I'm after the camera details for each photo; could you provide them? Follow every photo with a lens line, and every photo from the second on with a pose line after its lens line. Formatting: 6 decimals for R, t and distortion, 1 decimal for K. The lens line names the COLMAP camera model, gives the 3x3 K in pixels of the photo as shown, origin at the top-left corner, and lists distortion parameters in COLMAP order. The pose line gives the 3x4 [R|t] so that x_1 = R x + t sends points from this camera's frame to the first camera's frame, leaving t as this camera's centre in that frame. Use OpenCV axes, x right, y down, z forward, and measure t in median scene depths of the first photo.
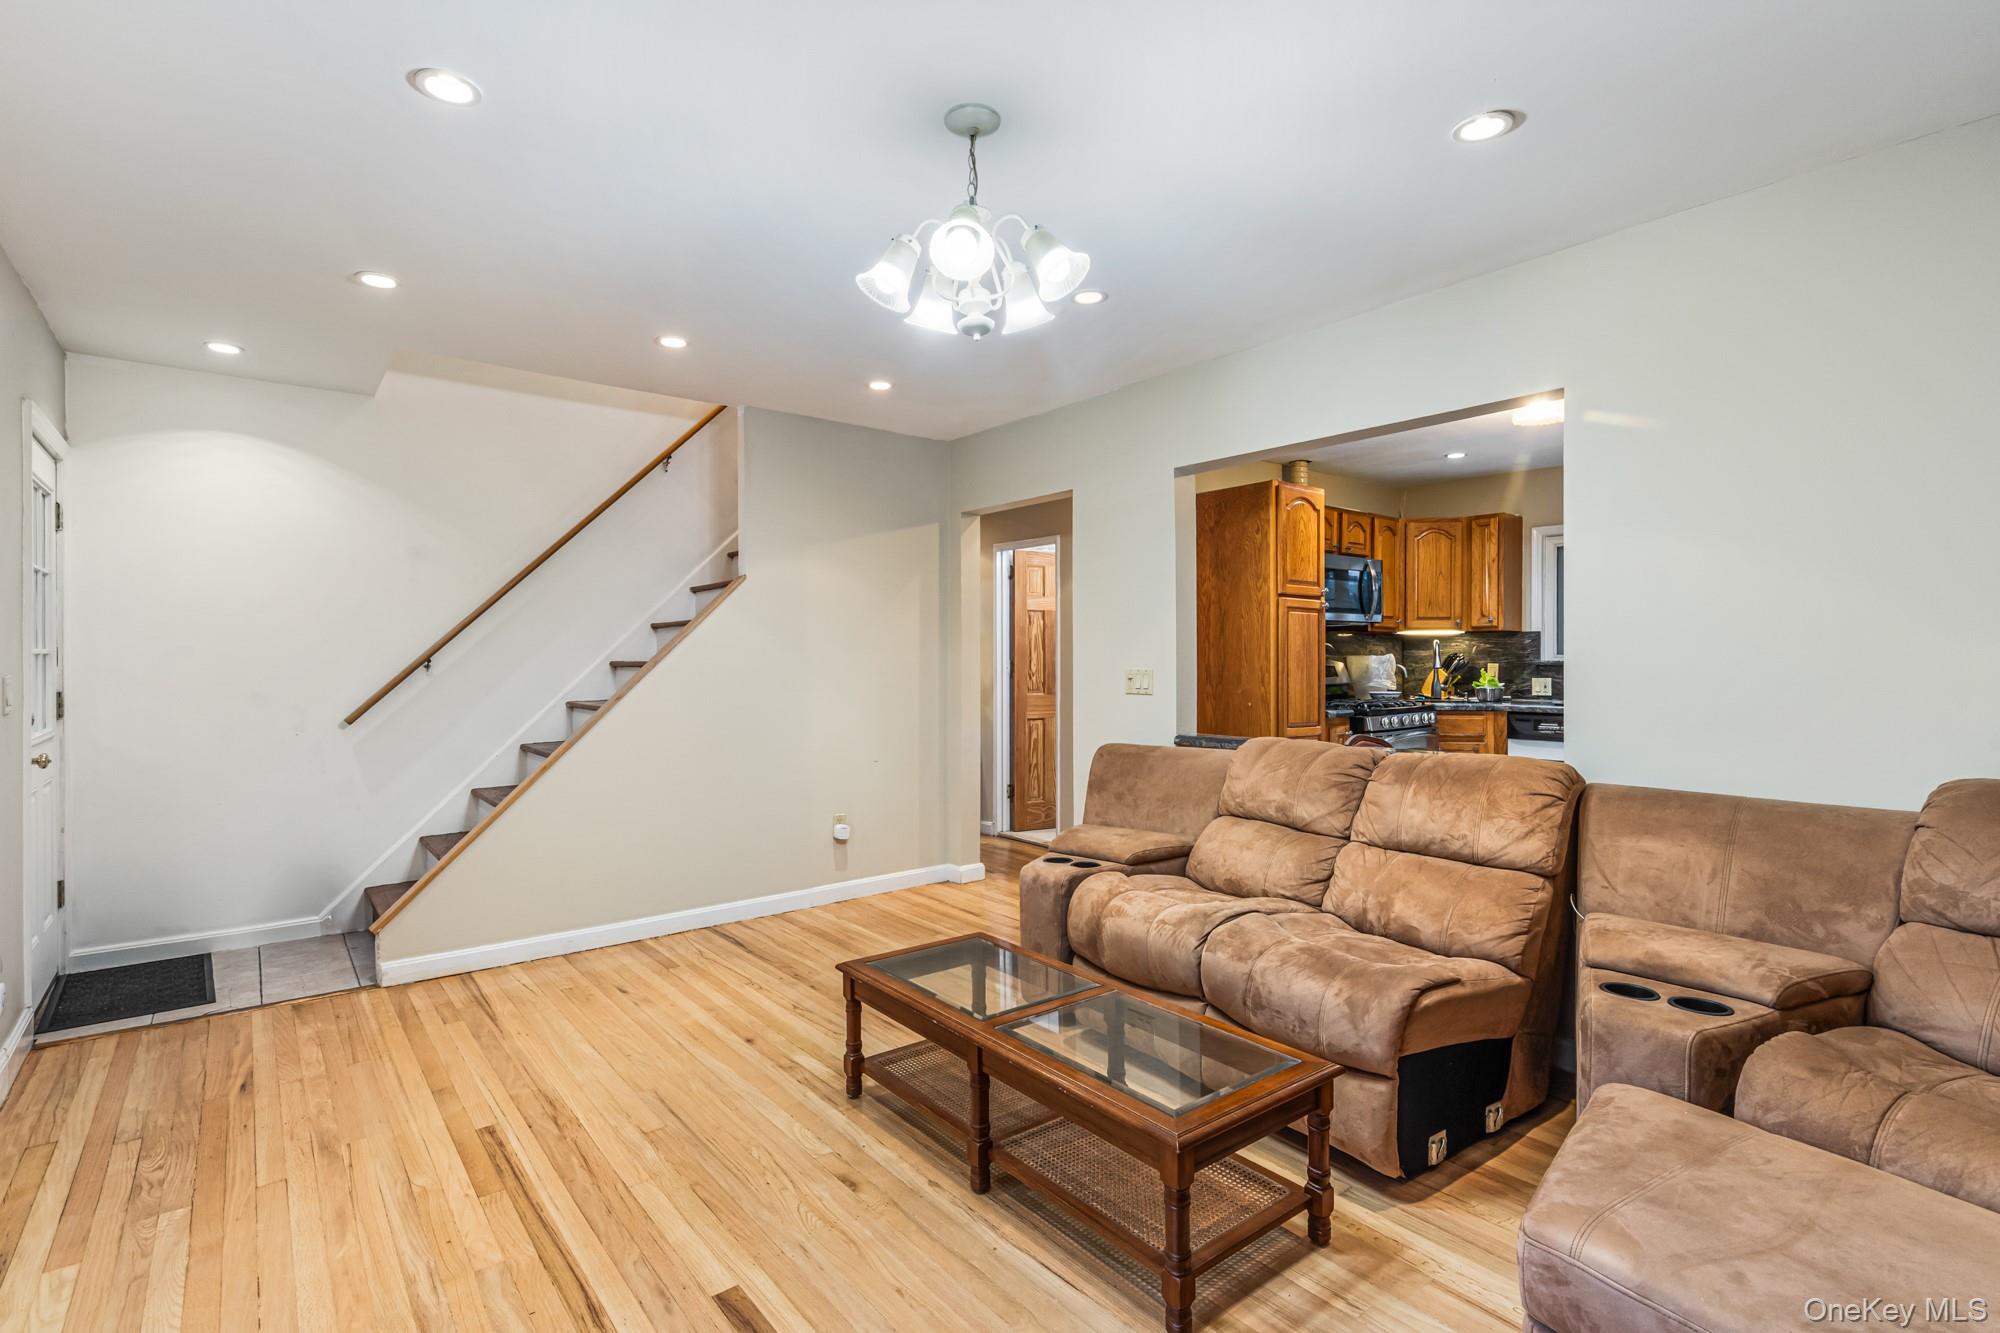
lens RADIAL K [[931.8, 0, 1000.0], [0, 931.8, 666.5], [0, 0, 1]] dist [-0.017552, -0.000025]
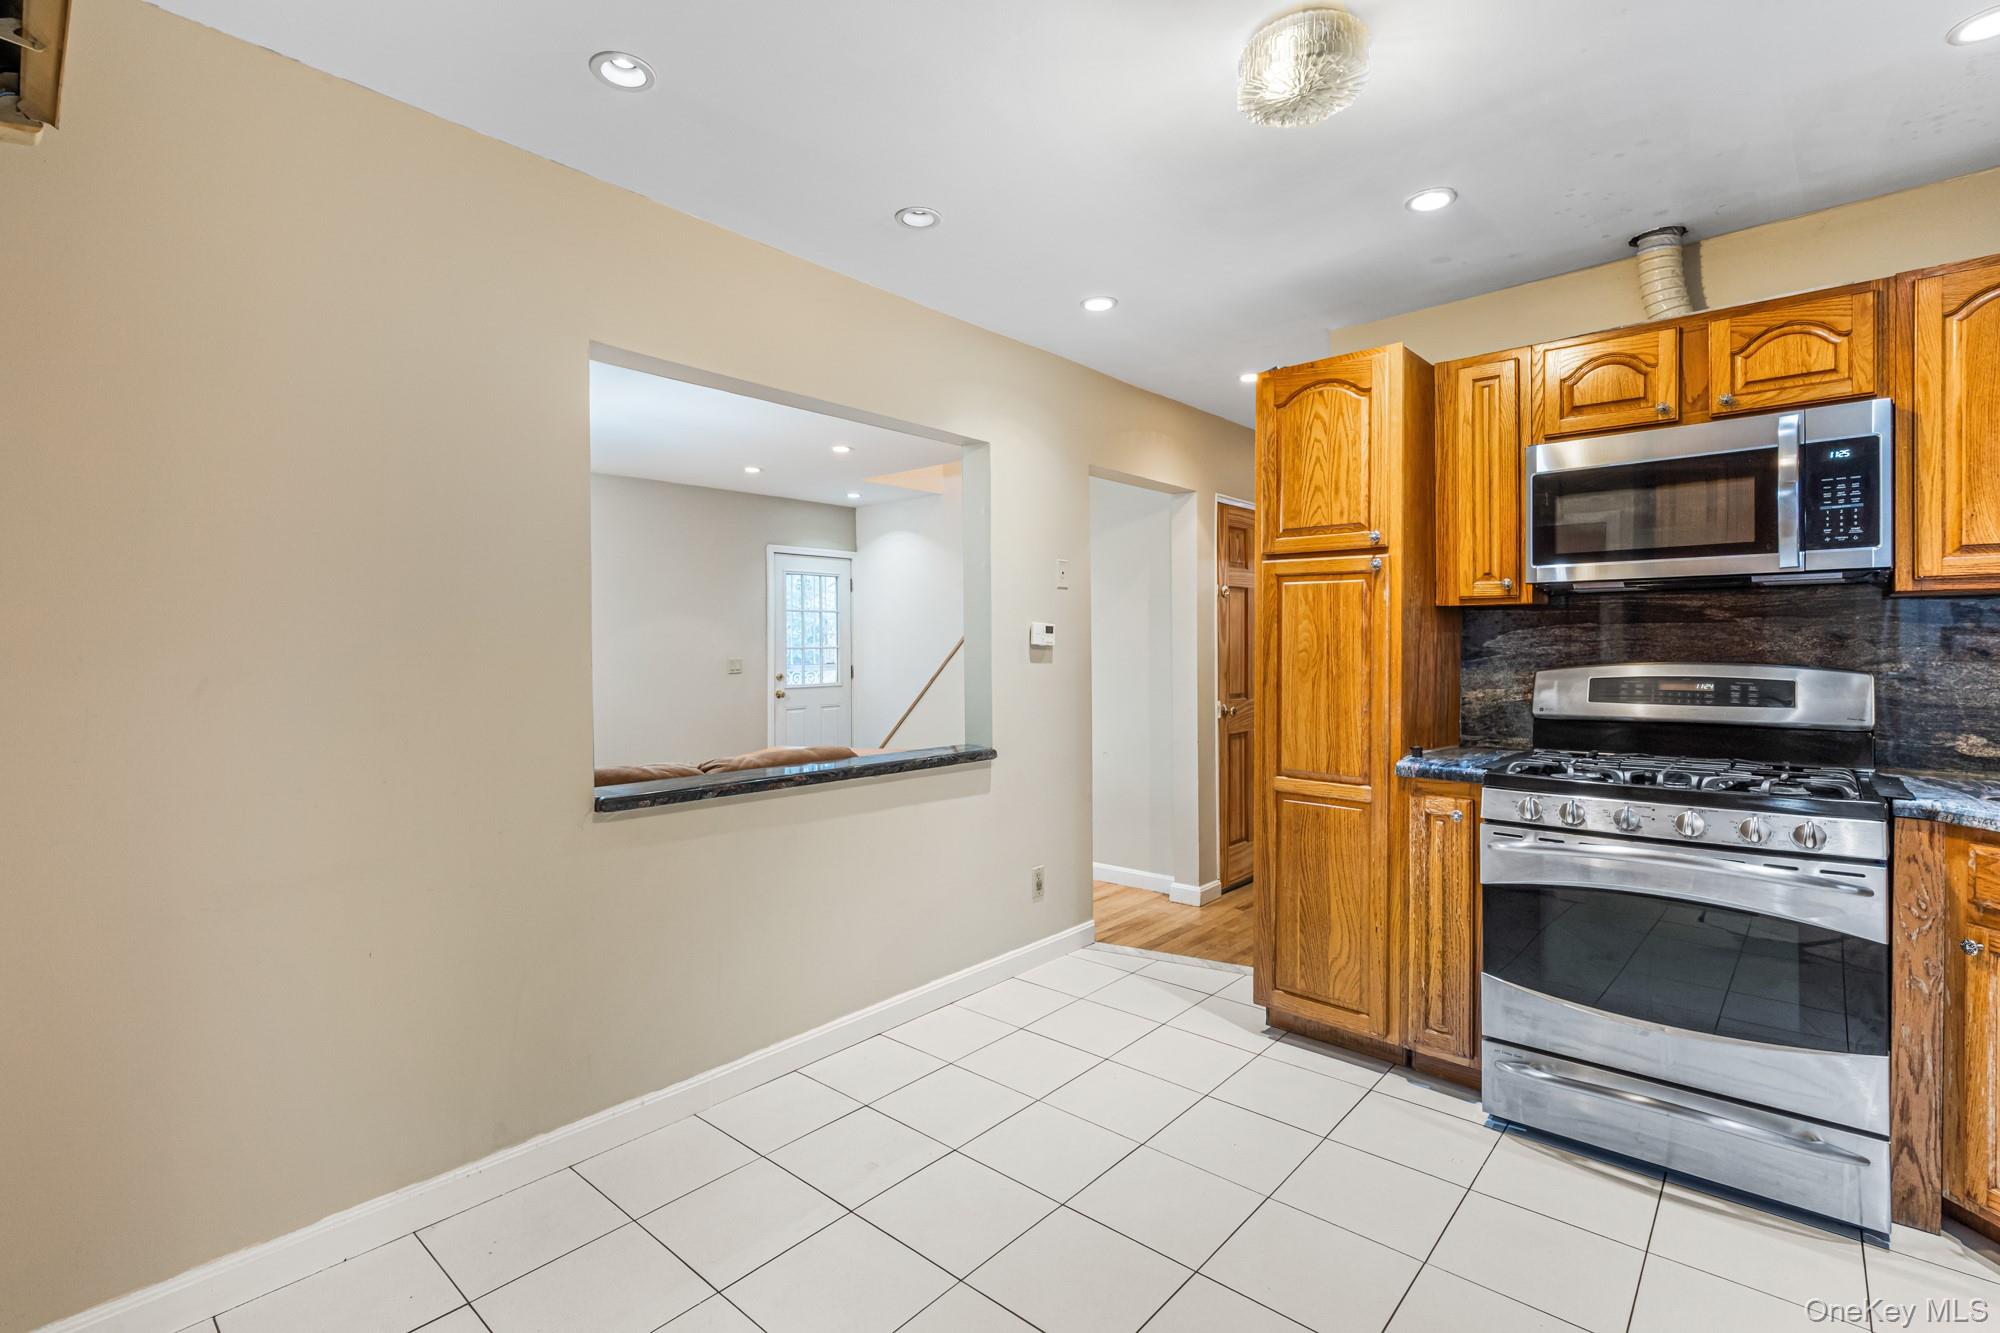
lens RADIAL K [[912.7, 0, 988.6], [0, 912.7, 647.2], [0, 0, 1]] dist [-0.012831, 0.000176]
pose [[0.156617, 0.004990, -0.987647, 0.744570], [-0.006920, 0.999968, 0.003954, -0.015395], [0.987635, 0.006216, 0.156647, 0.619152]]
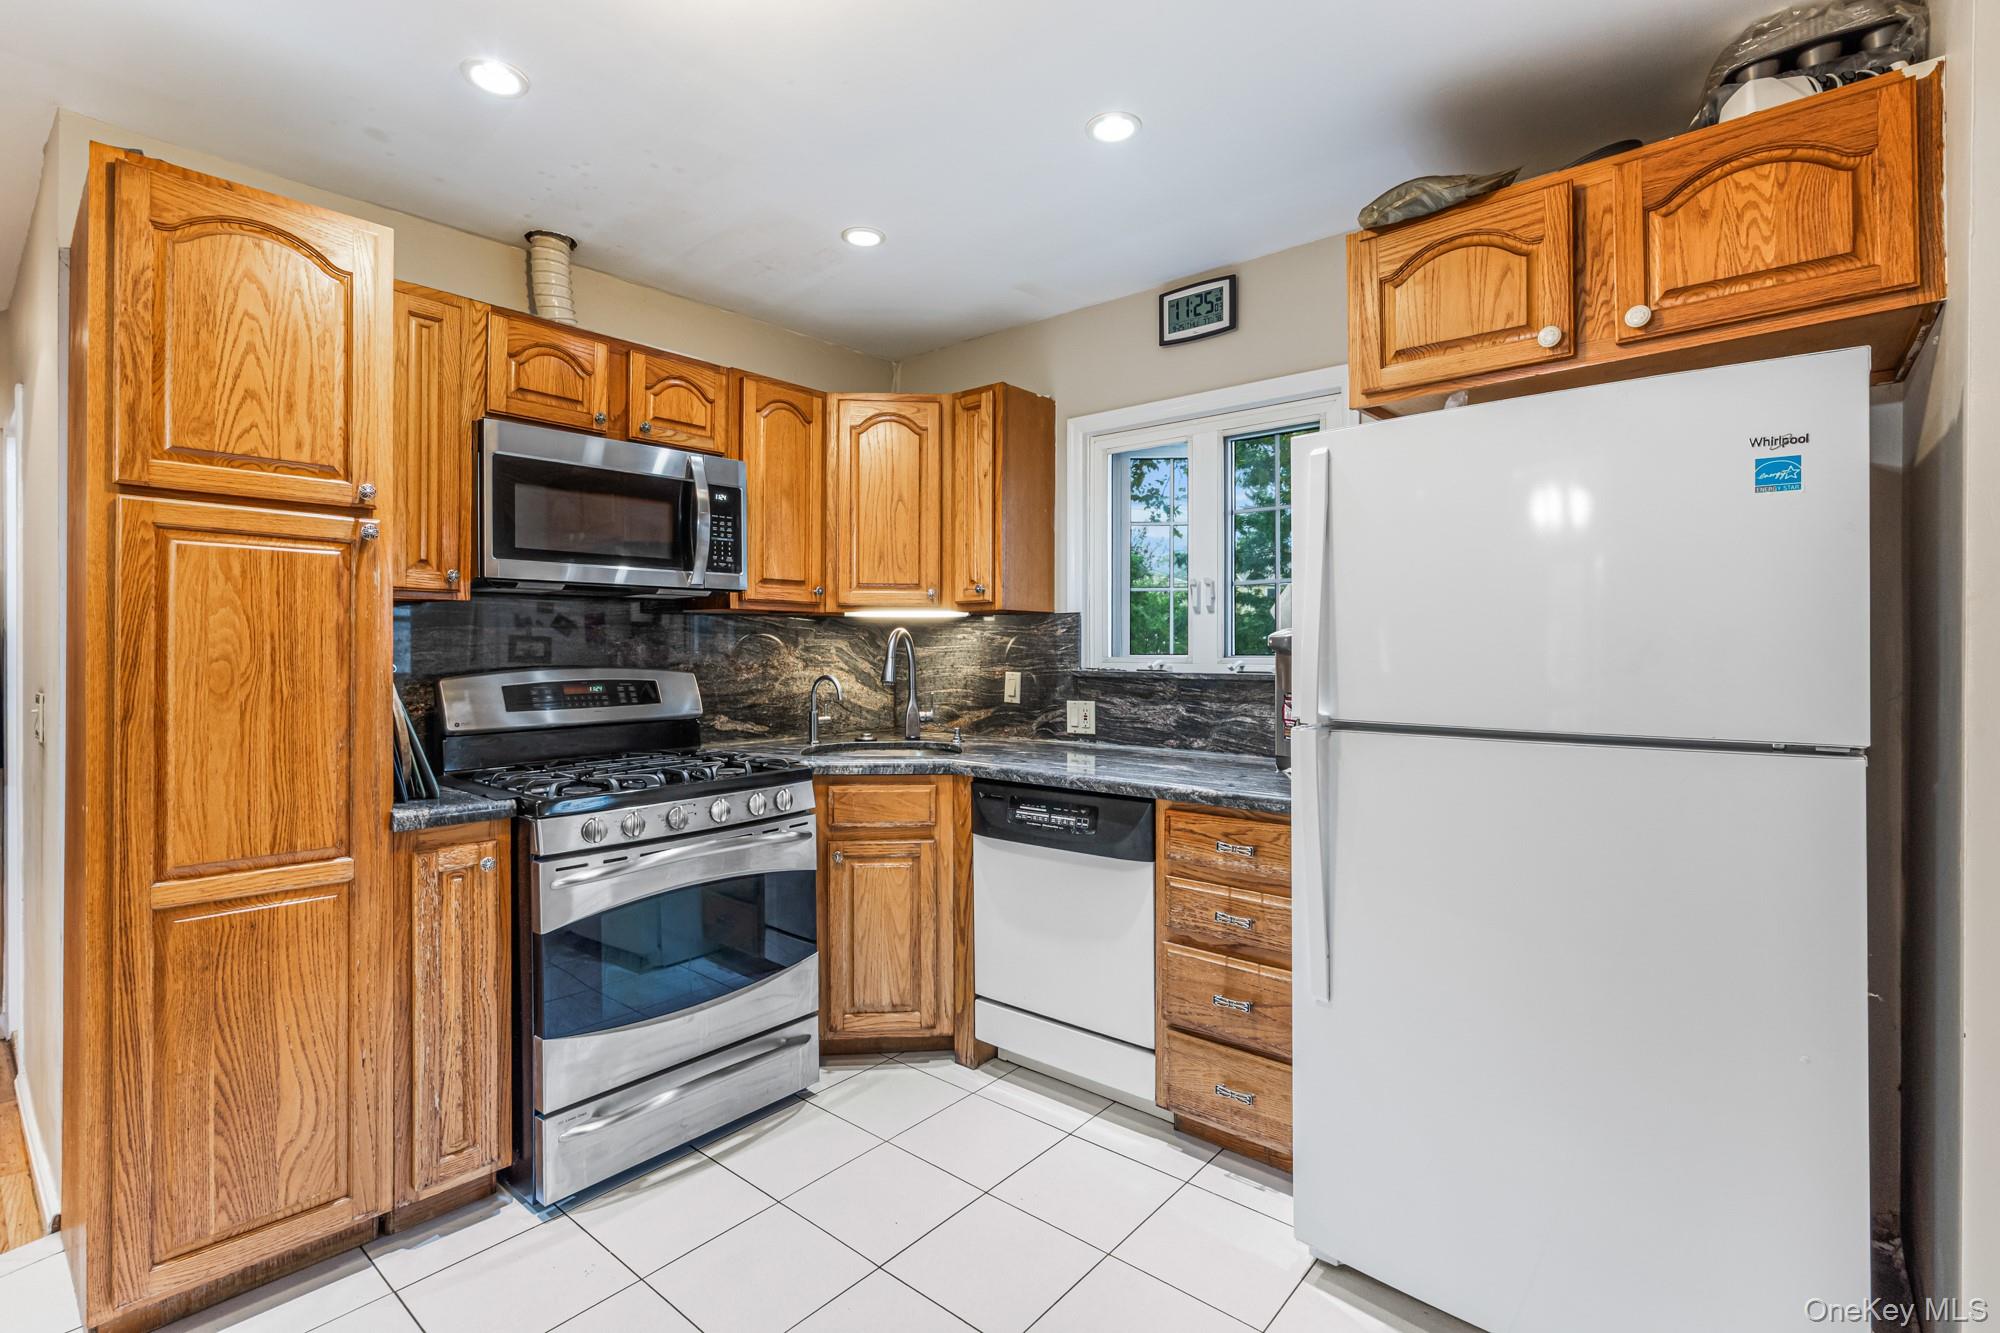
lens RADIAL K [[912.7, 0, 988.6], [0, 912.7, 647.2], [0, 0, 1]] dist [-0.012831, 0.000176]
pose [[0.983681, 0.002103, 0.179907, 0.471765], [-0.000085, 0.999937, -0.011224, -0.013177], [-0.179920, 0.011026, 0.983620, 0.533060]]
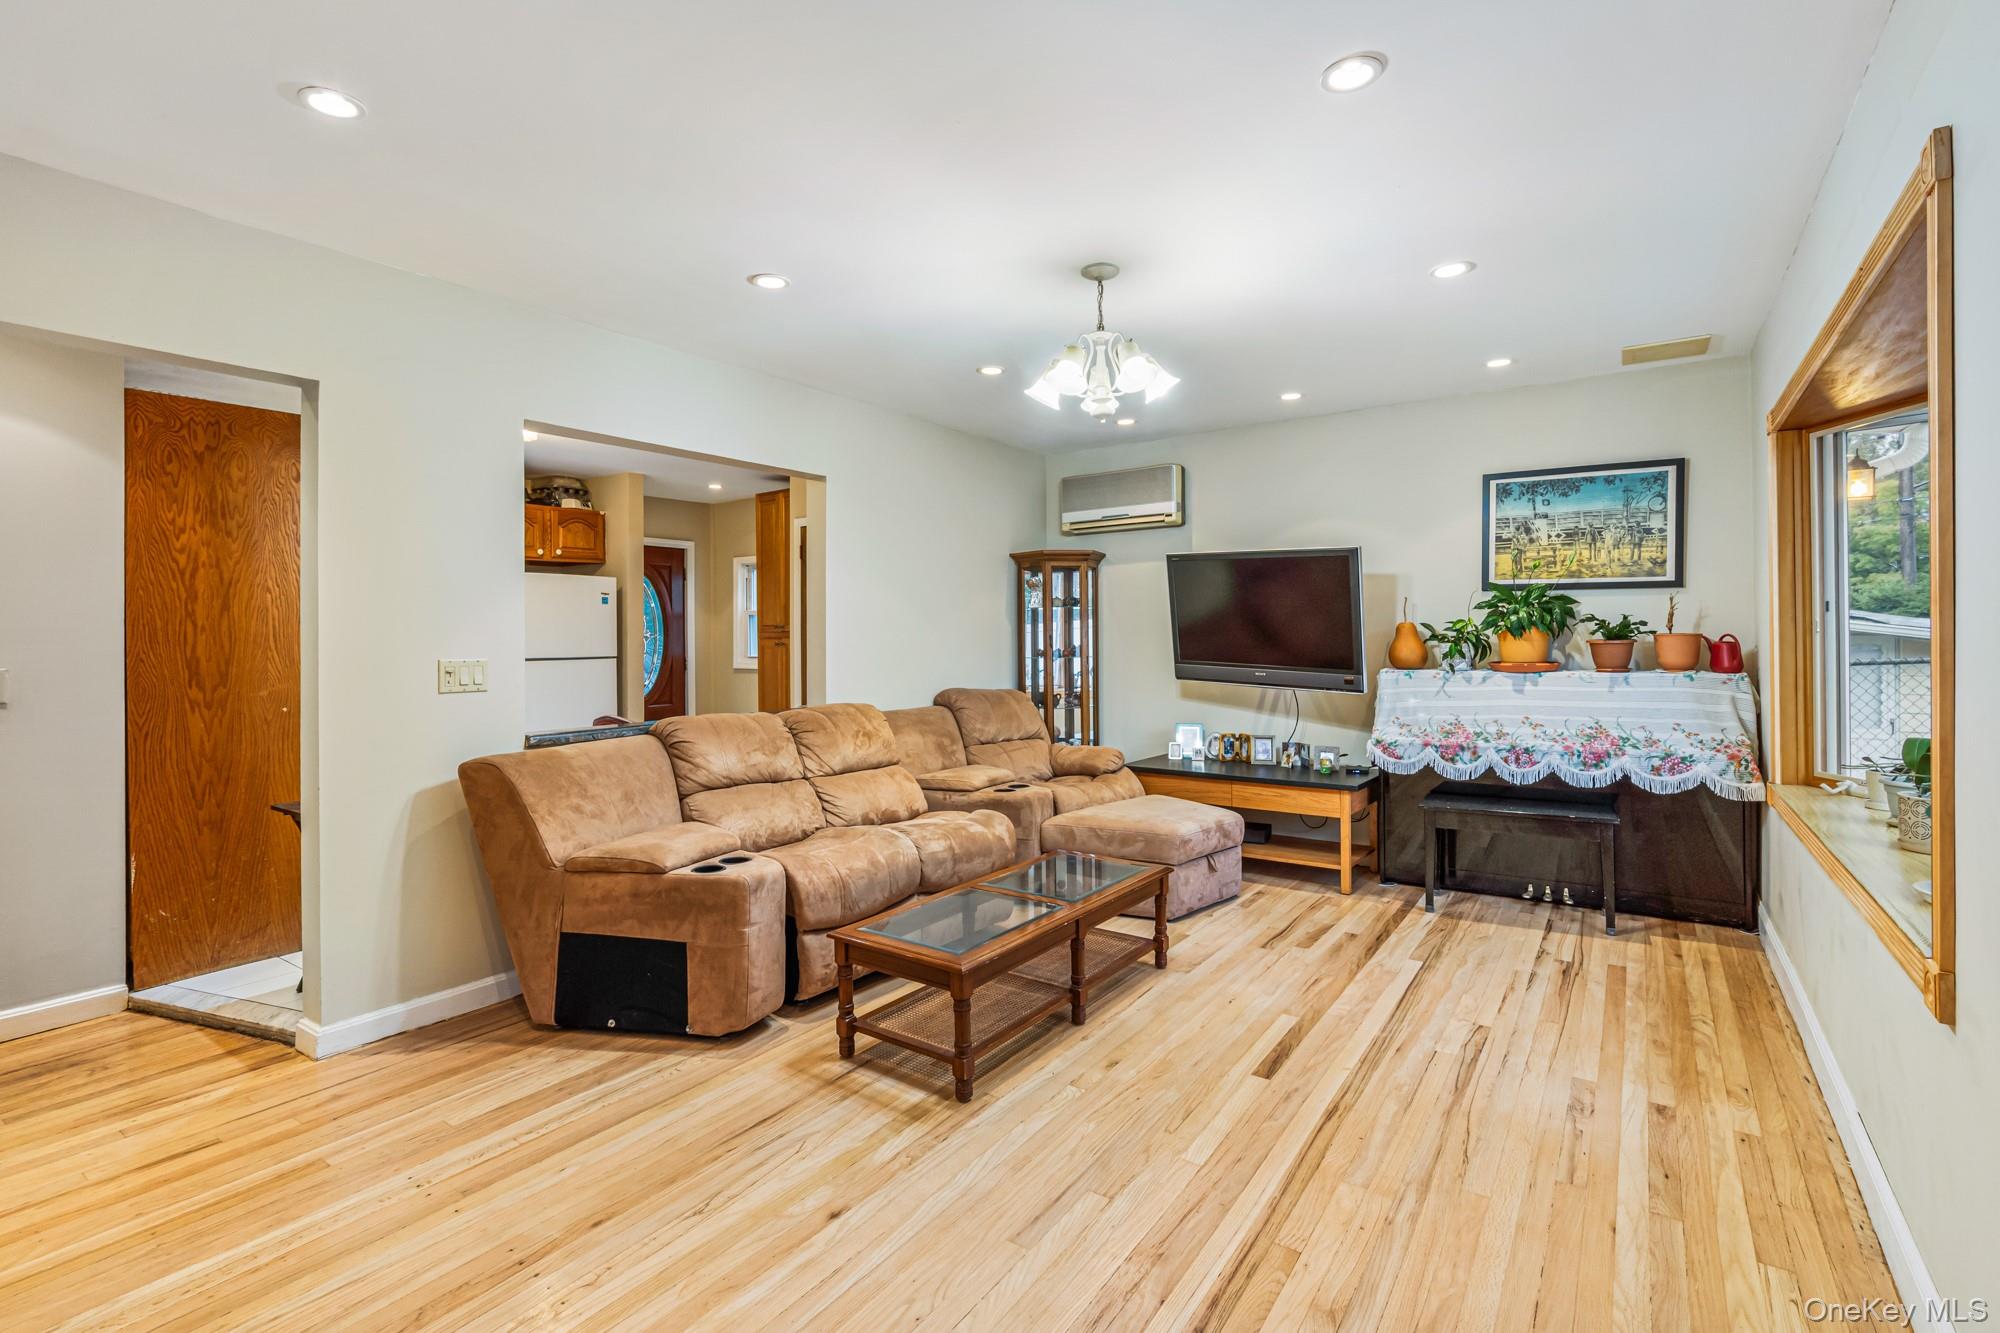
lens RADIAL K [[912.7, 0, 988.6], [0, 912.7, 647.2], [0, 0, 1]] dist [-0.012831, 0.000176]
pose [[-0.261377, -0.005153, 0.965223, -0.493290], [0.020640, 0.999727, 0.010926, -0.005264], [-0.965016, 0.022778, -0.261199, 0.561133]]
